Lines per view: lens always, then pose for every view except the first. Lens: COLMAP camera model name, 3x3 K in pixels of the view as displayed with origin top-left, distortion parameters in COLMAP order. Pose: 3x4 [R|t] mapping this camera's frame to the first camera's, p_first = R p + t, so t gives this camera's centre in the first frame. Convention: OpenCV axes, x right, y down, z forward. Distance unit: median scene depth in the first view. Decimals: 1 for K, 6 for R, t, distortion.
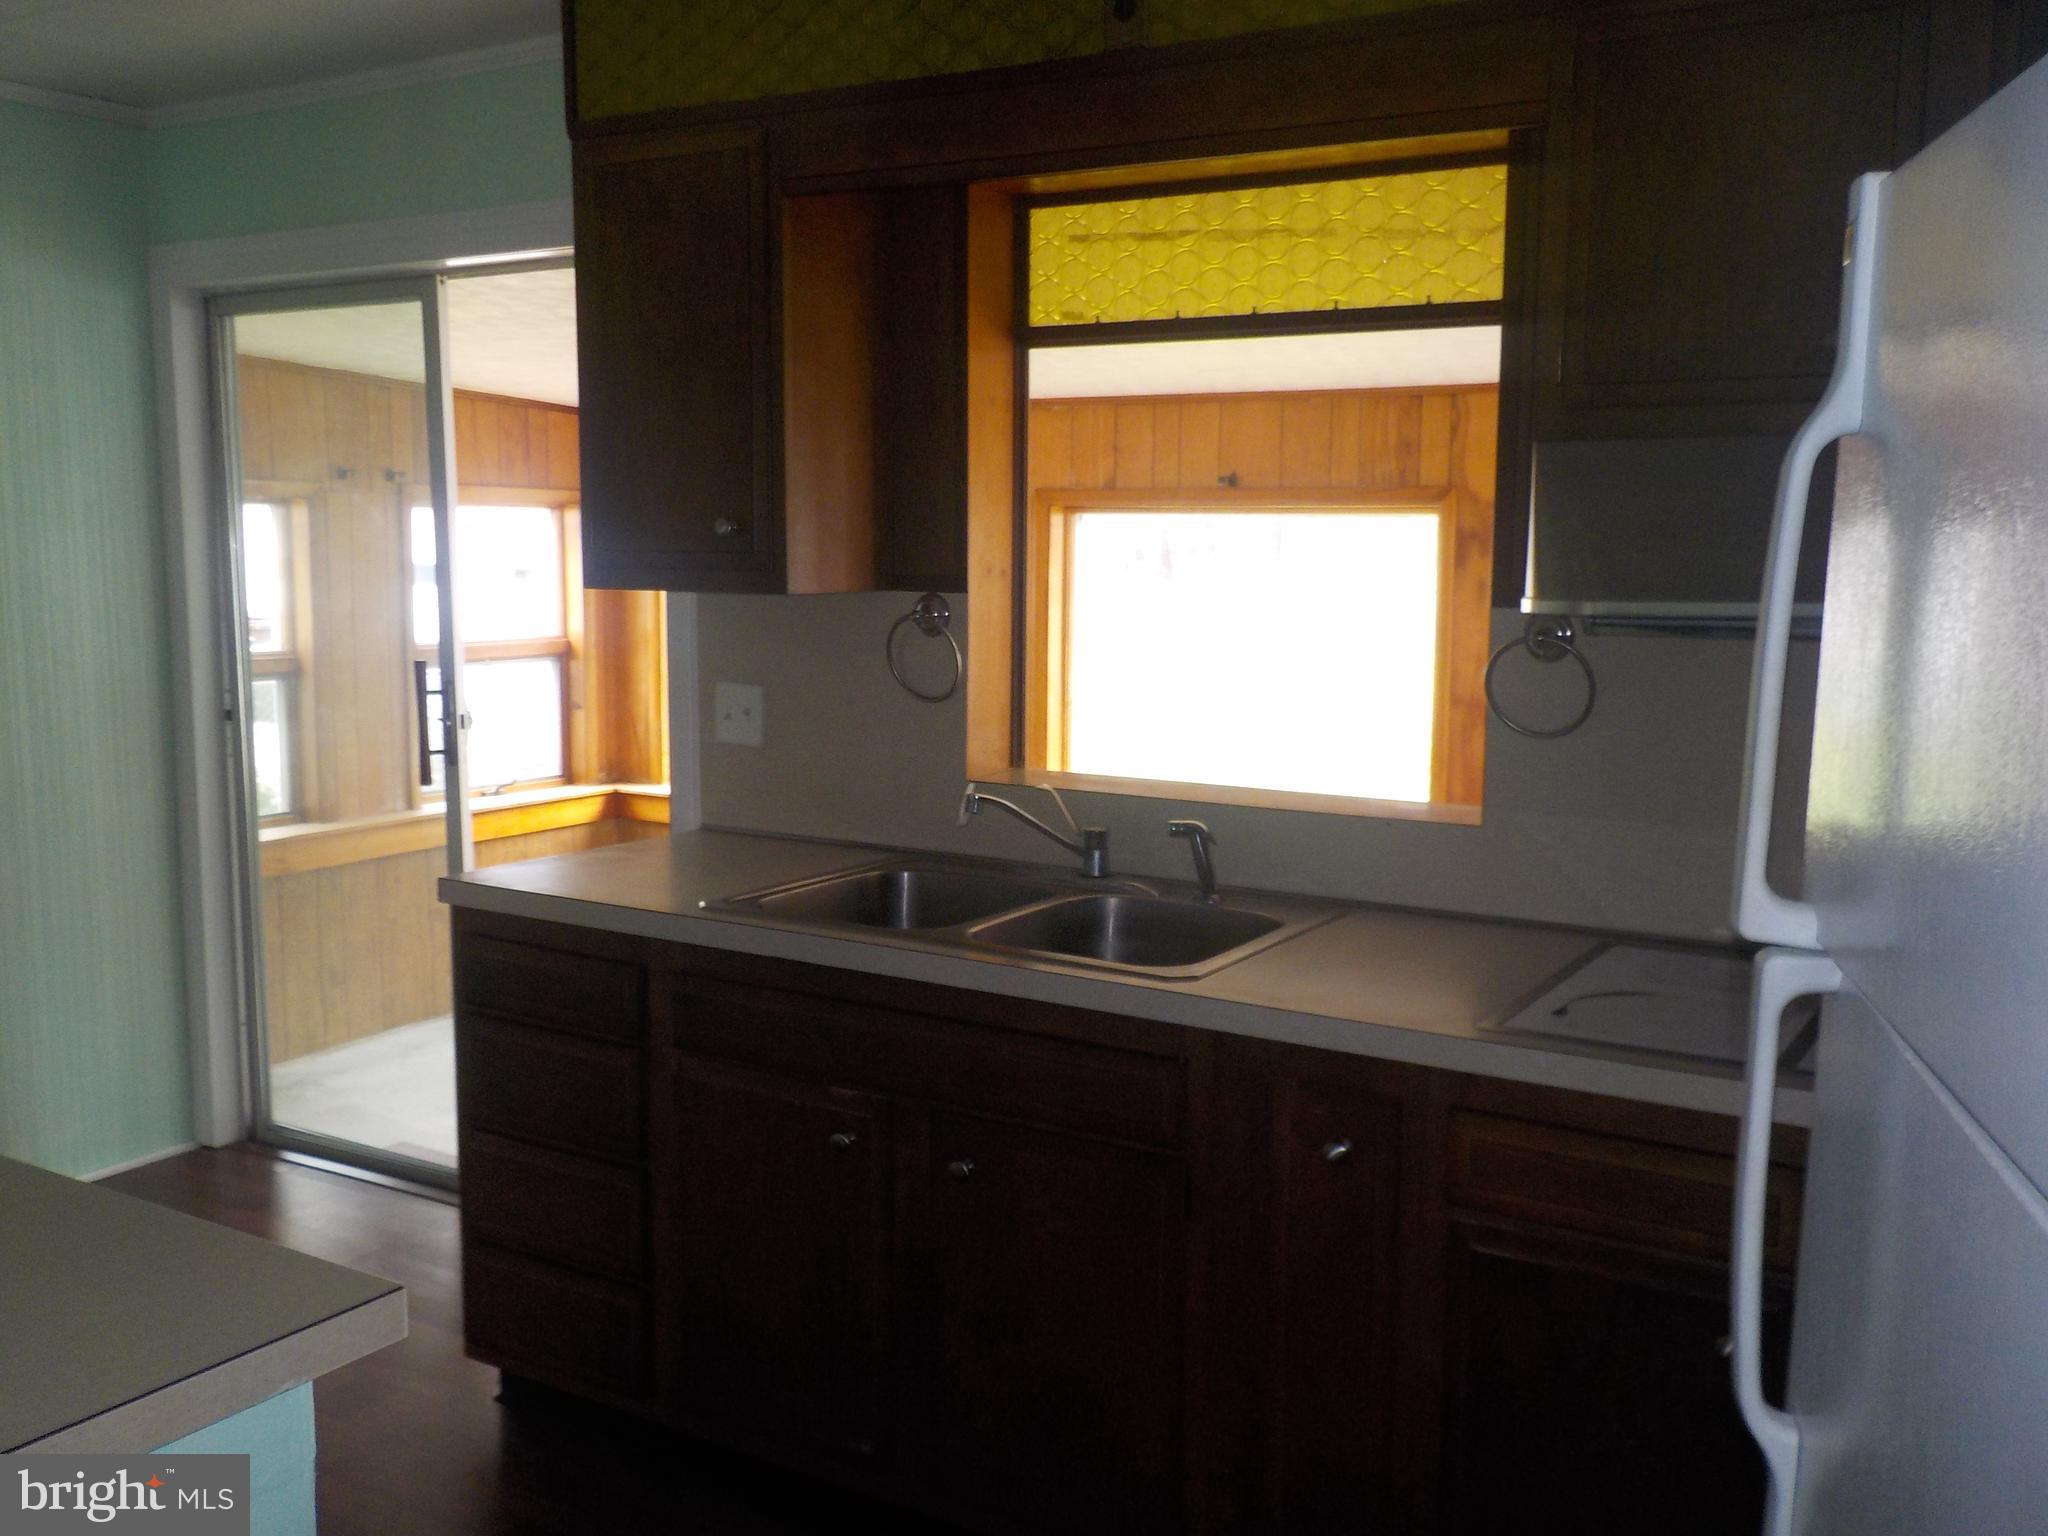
lens RADIAL K [[1859.3, 0, 1021.8], [0, 1859.3, 786.3], [0, 0, 1]] dist [-0.004738, -0.002288]
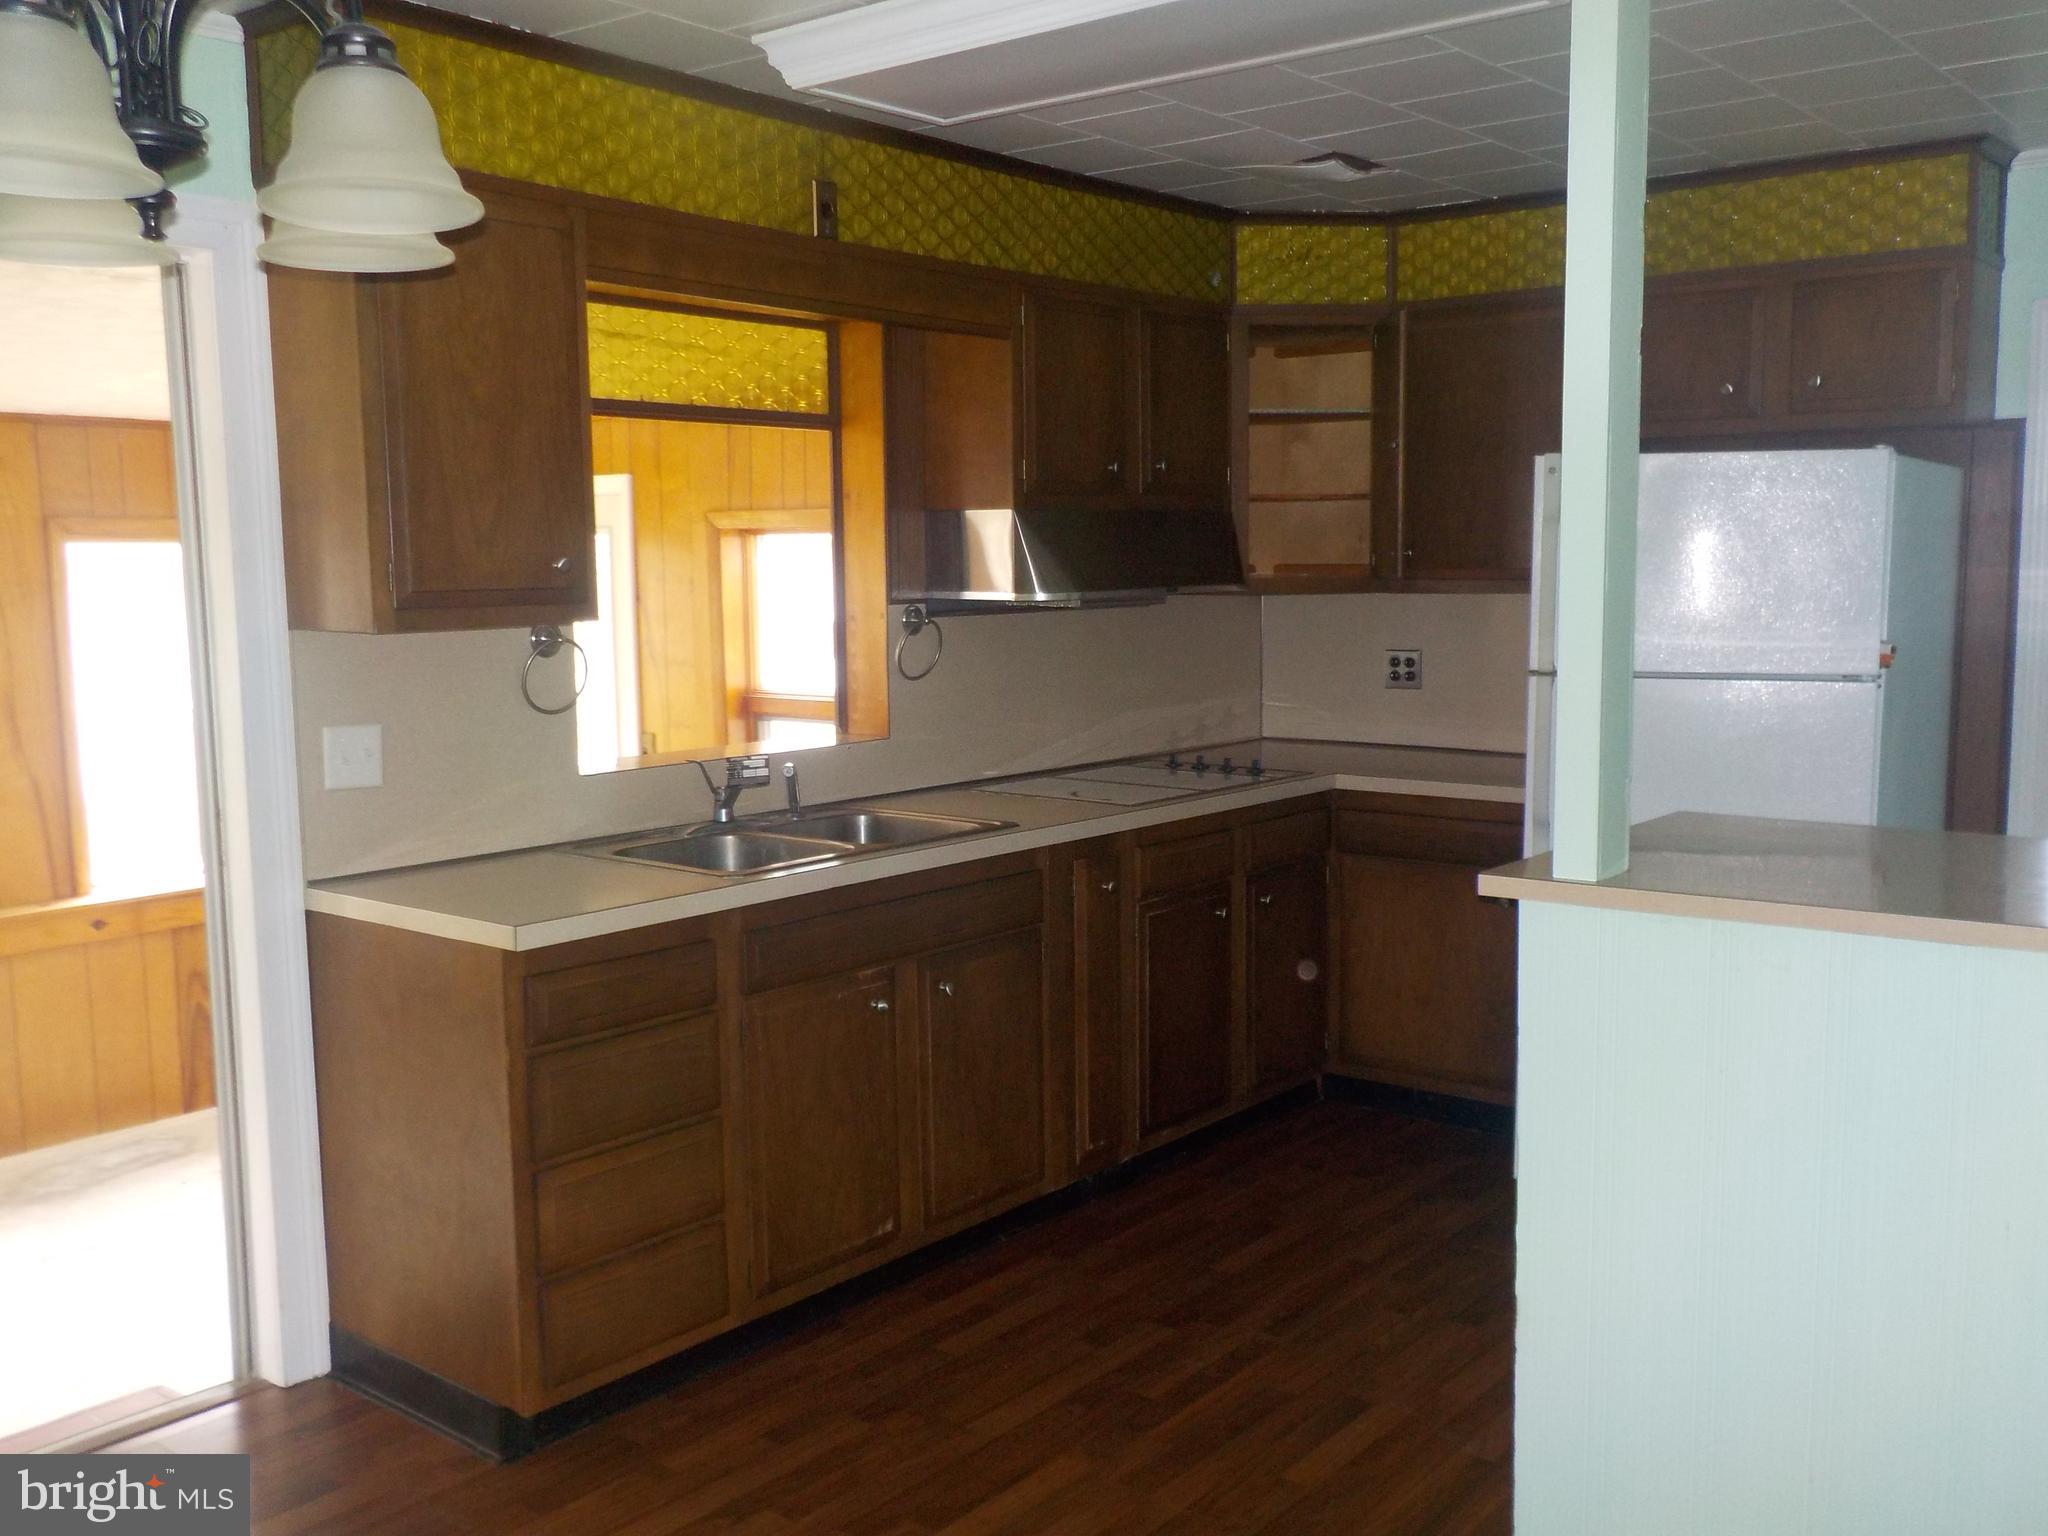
lens RADIAL K [[1859.3, 0, 1020.3], [0, 1859.3, 761.1], [0, 0, 1]] dist [-0.004738, -0.002288]
pose [[0.113997, -0.125137, 0.985569, -1.241539], [0.145471, 0.983446, 0.108041, -0.105209], [-0.982773, 0.131055, 0.130313, 0.608549]]
